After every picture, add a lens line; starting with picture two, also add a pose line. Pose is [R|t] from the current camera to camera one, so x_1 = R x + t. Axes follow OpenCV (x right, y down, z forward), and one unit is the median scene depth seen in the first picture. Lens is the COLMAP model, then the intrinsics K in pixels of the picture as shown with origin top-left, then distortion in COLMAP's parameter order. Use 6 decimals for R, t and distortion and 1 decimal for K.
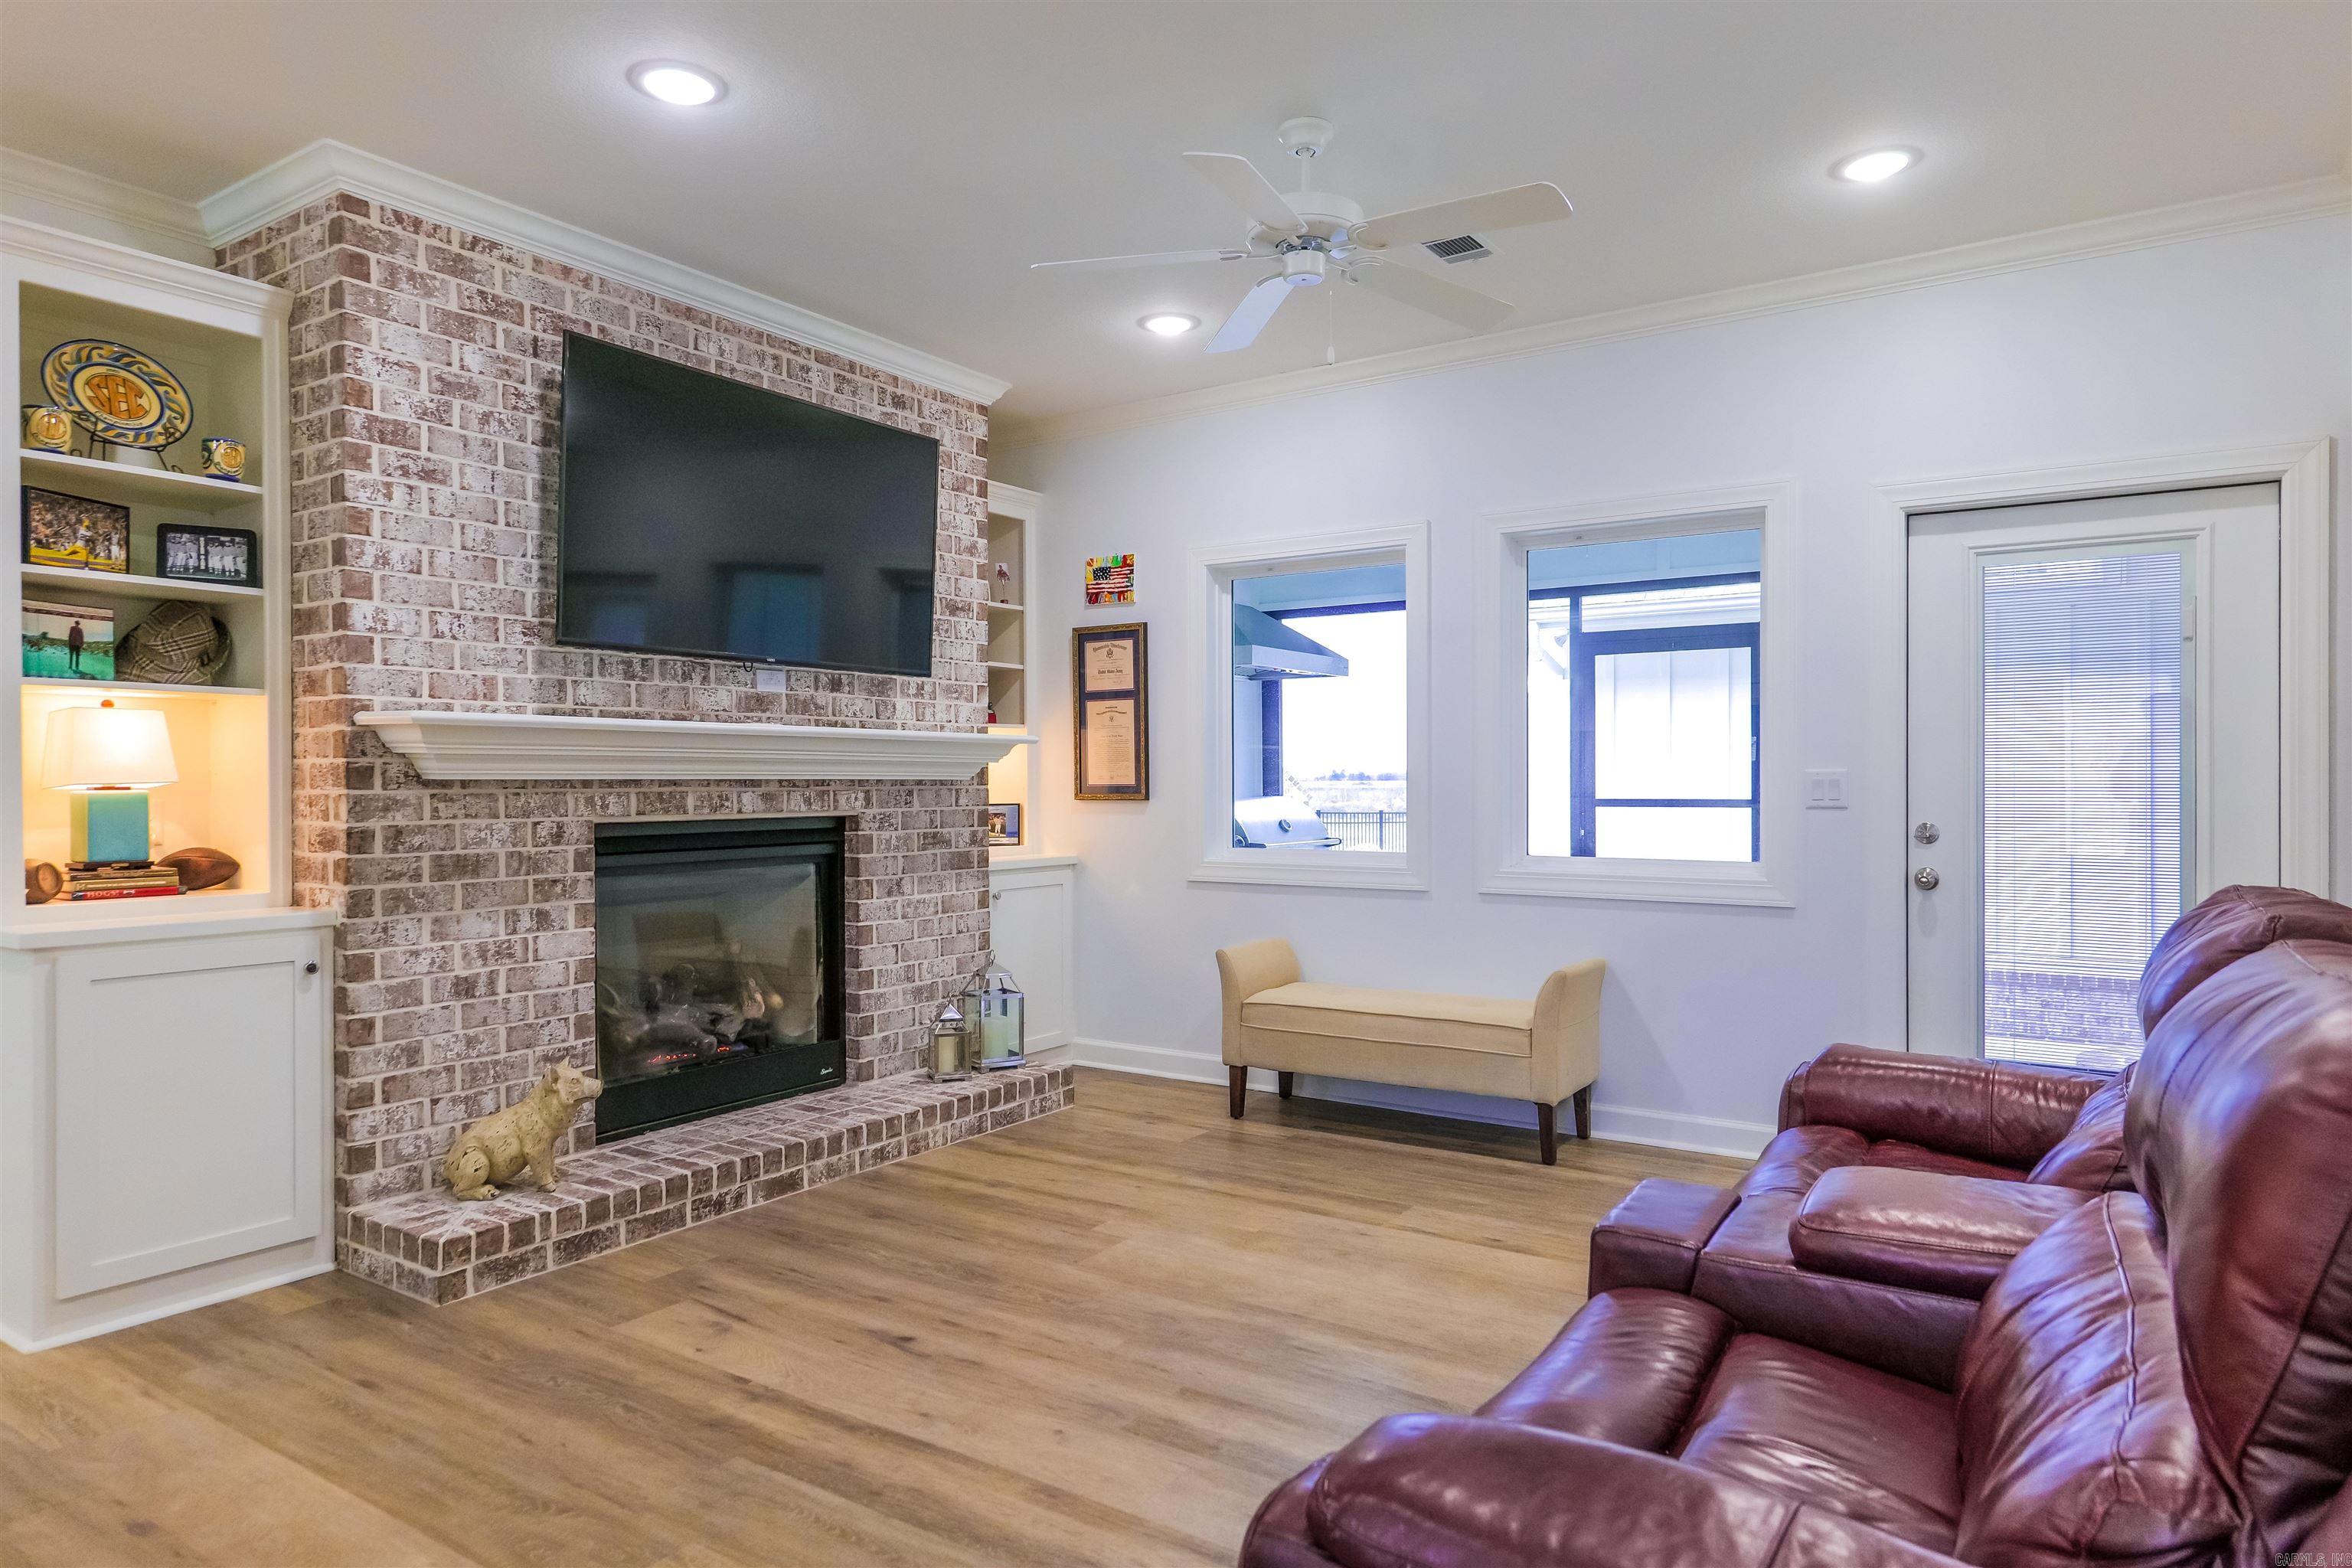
lens RADIAL K [[1418.7, 0, 1180.1], [0, 1418.7, 785.0], [0, 0, 1]] dist [0.003889, 0.003728]
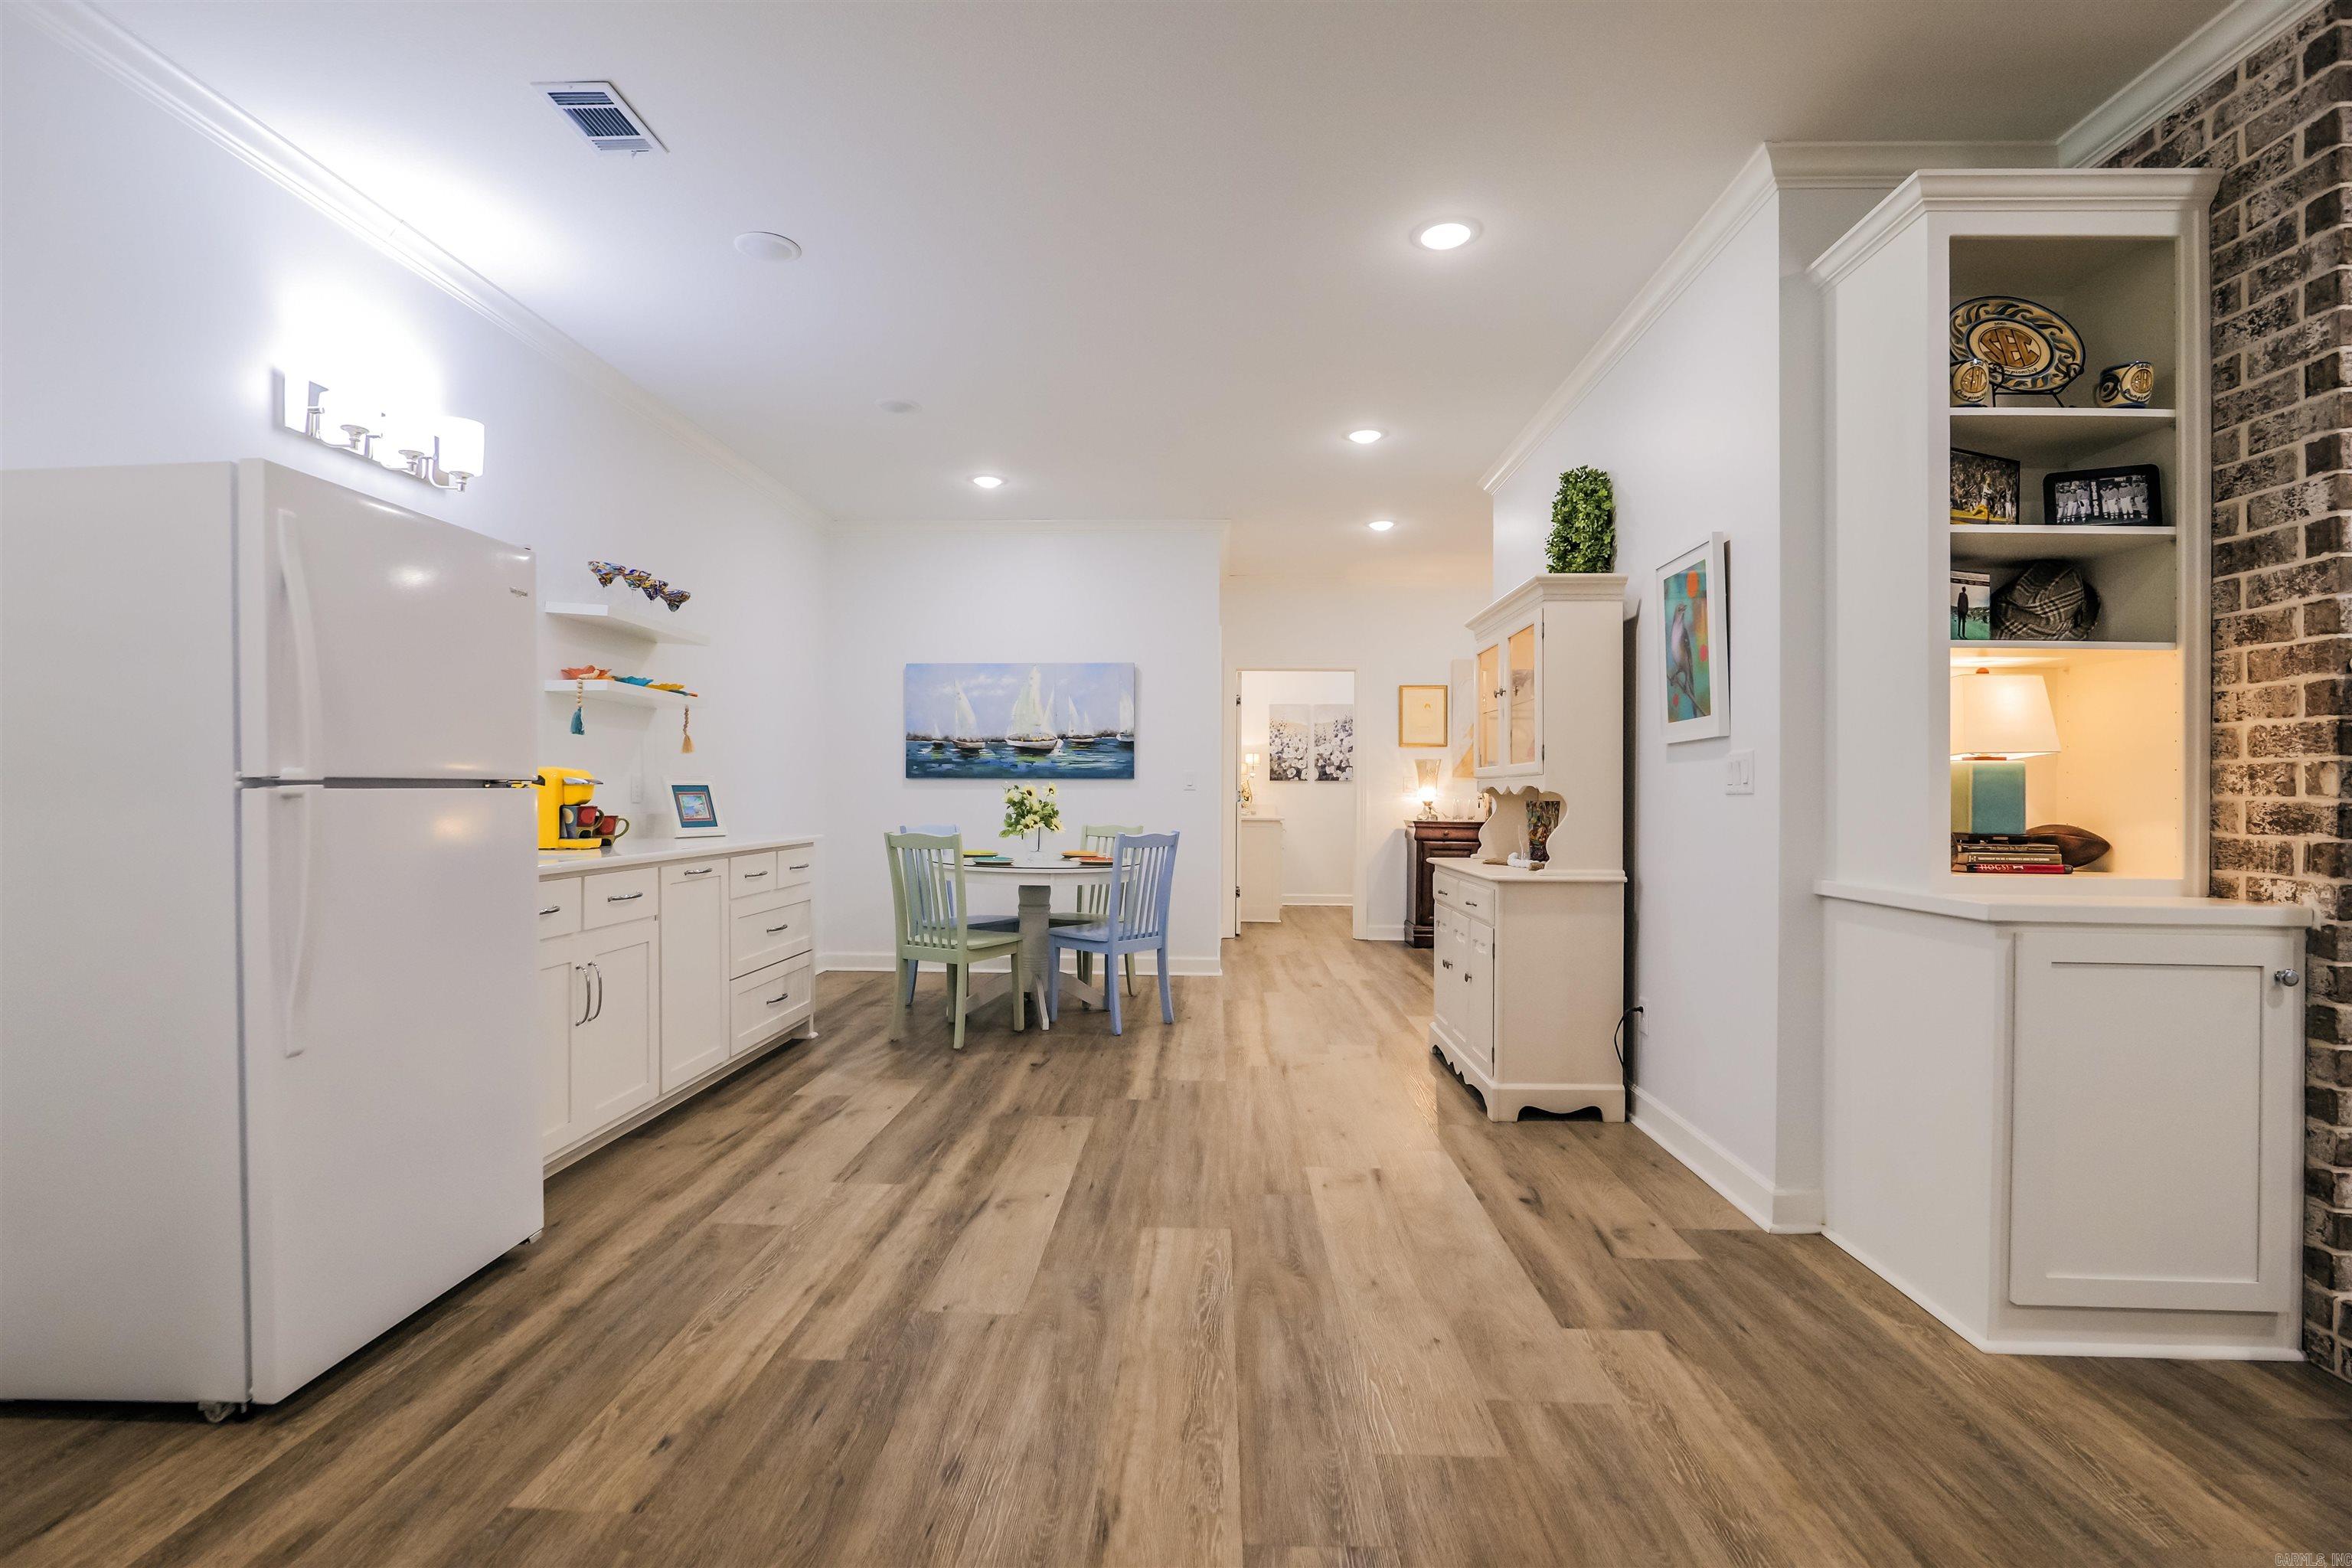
lens RADIAL K [[1103.0, 0, 1154.1], [0, 1103.0, 789.4], [0, 0, 1]] dist [-0.016572, 0.002757]
pose [[0.516281, 0.006824, -0.856392, -0.396989], [-0.013600, 0.999907, -0.000232, 0.029928], [0.856311, 0.011767, 0.516326, 0.130641]]
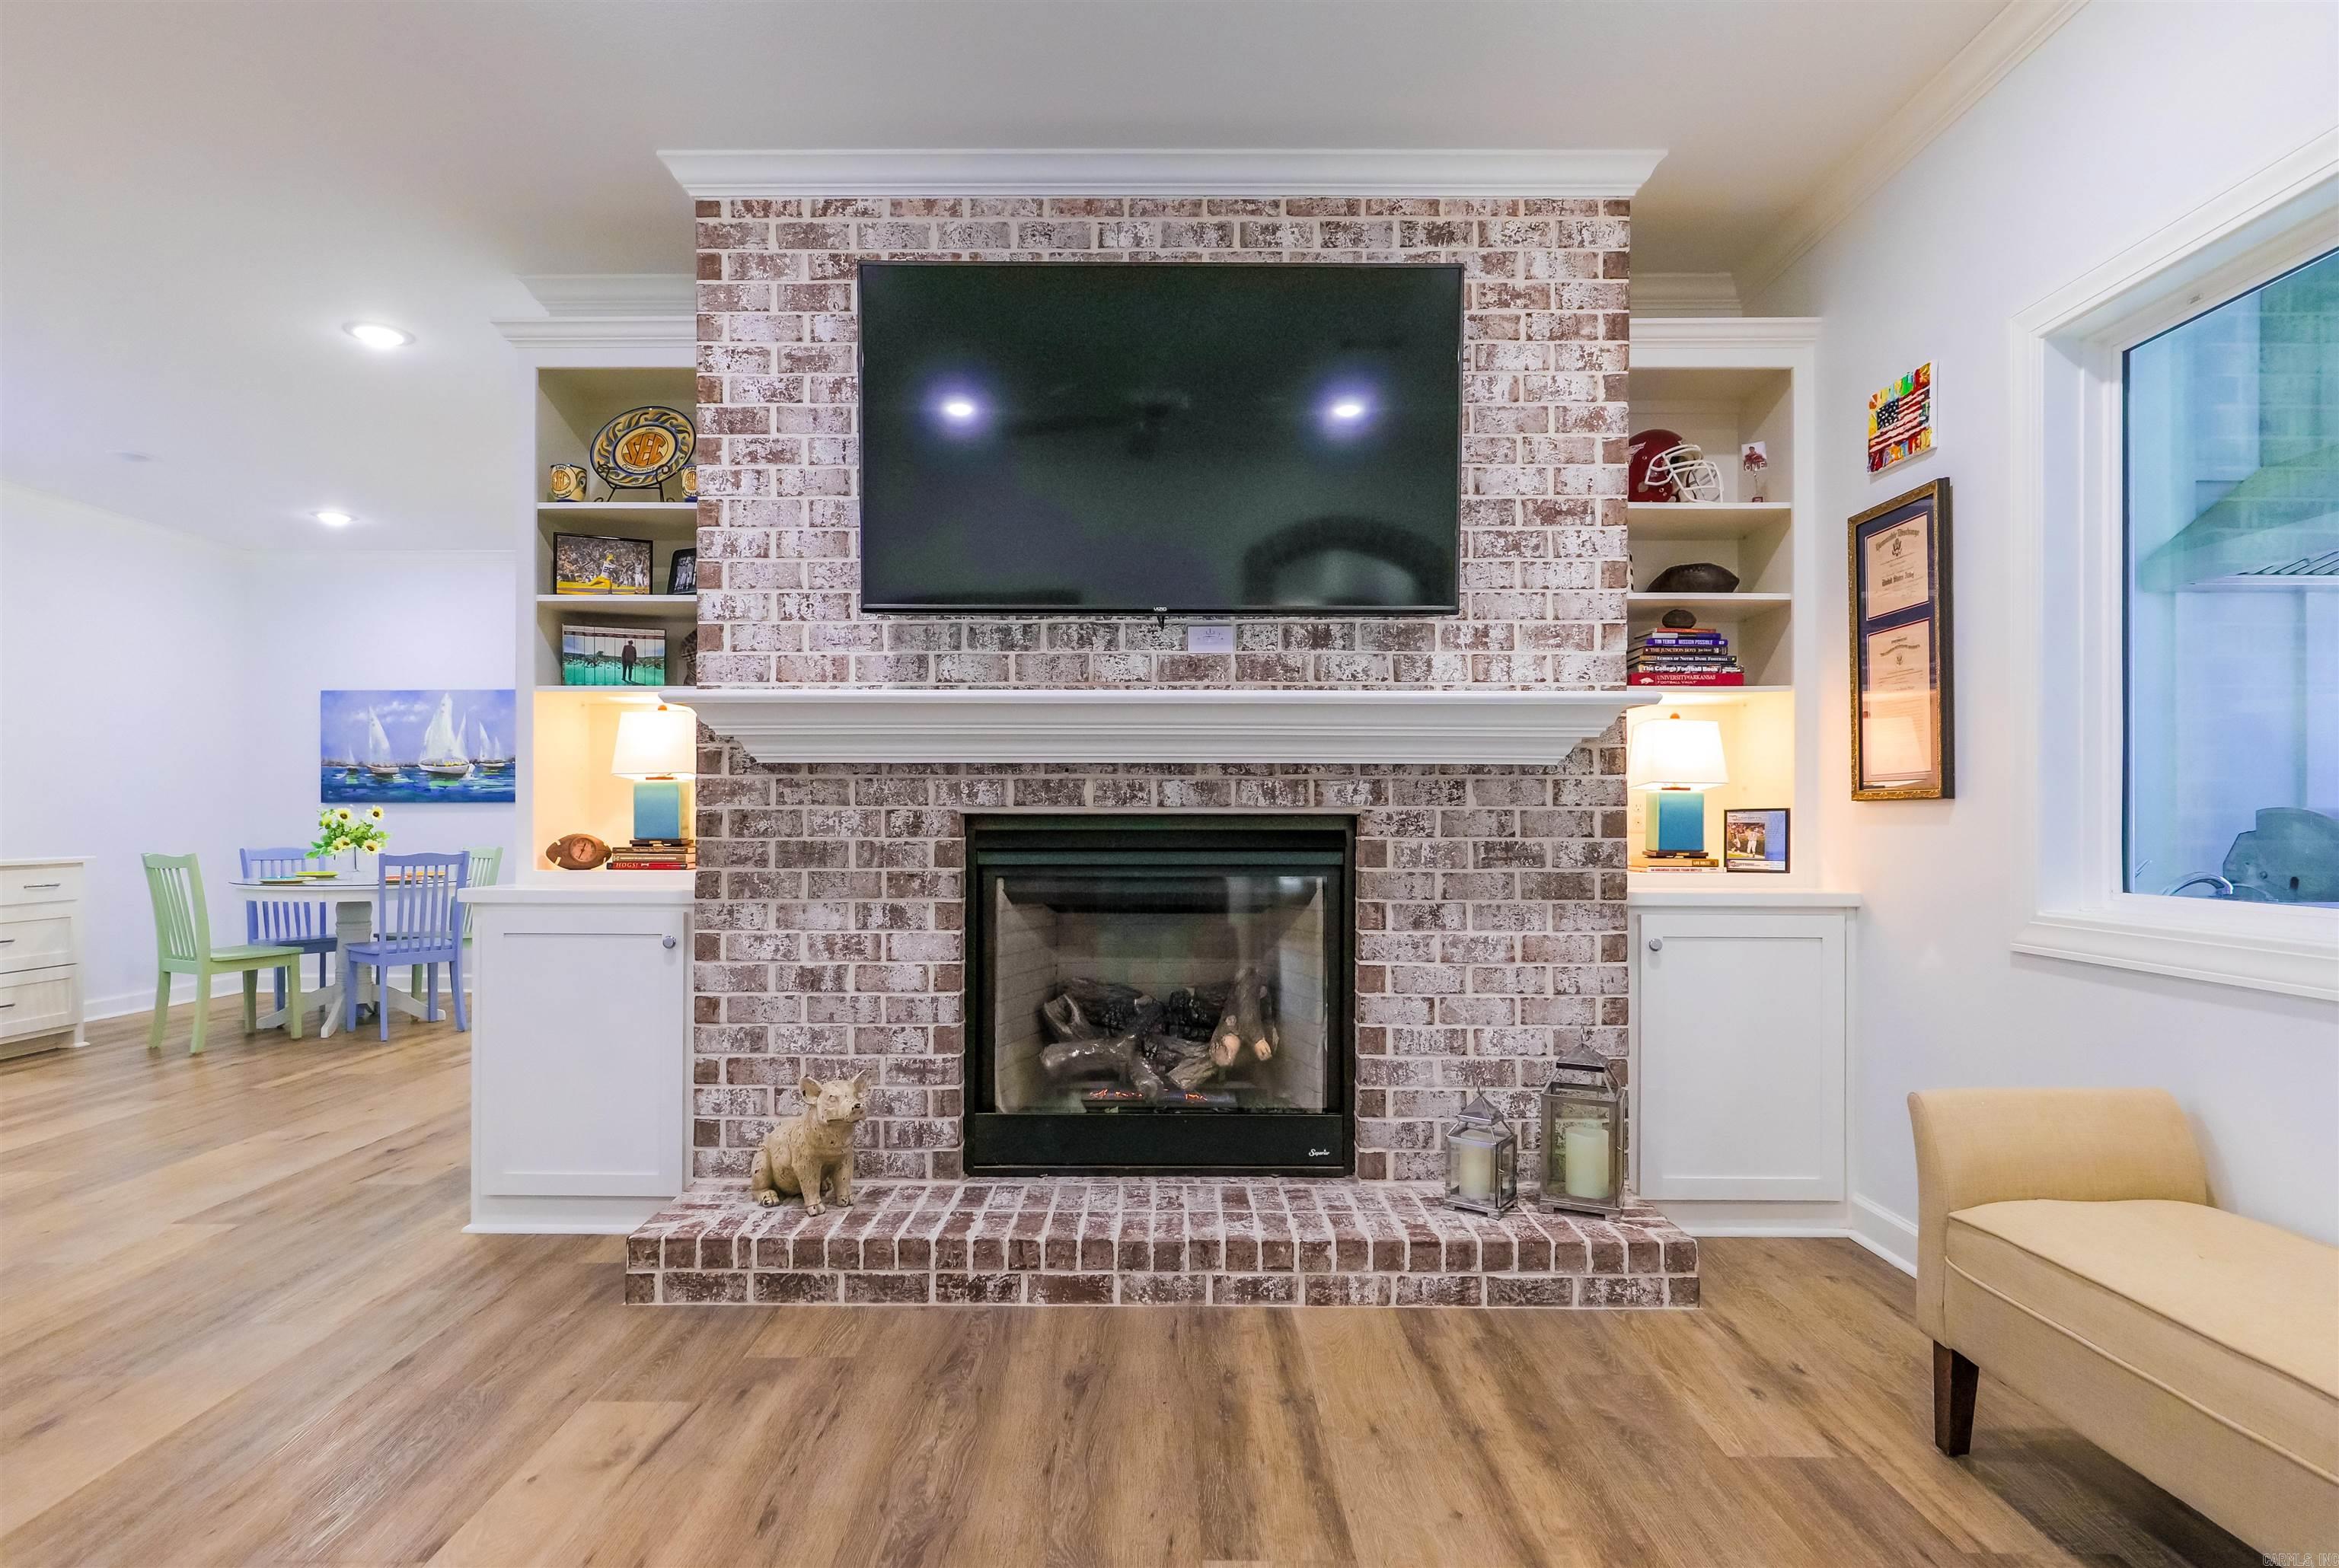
lens RADIAL K [[1229.2, 0, 1150.4], [0, 1229.2, 812.8], [0, 0, 1]] dist [-0.000417, 0.000386]
pose [[0.545201, 0.000435, -0.838305, 0.333435], [-0.005901, 0.999977, -0.003319, 0.031543], [0.838285, 0.006756, 0.545191, 0.761488]]
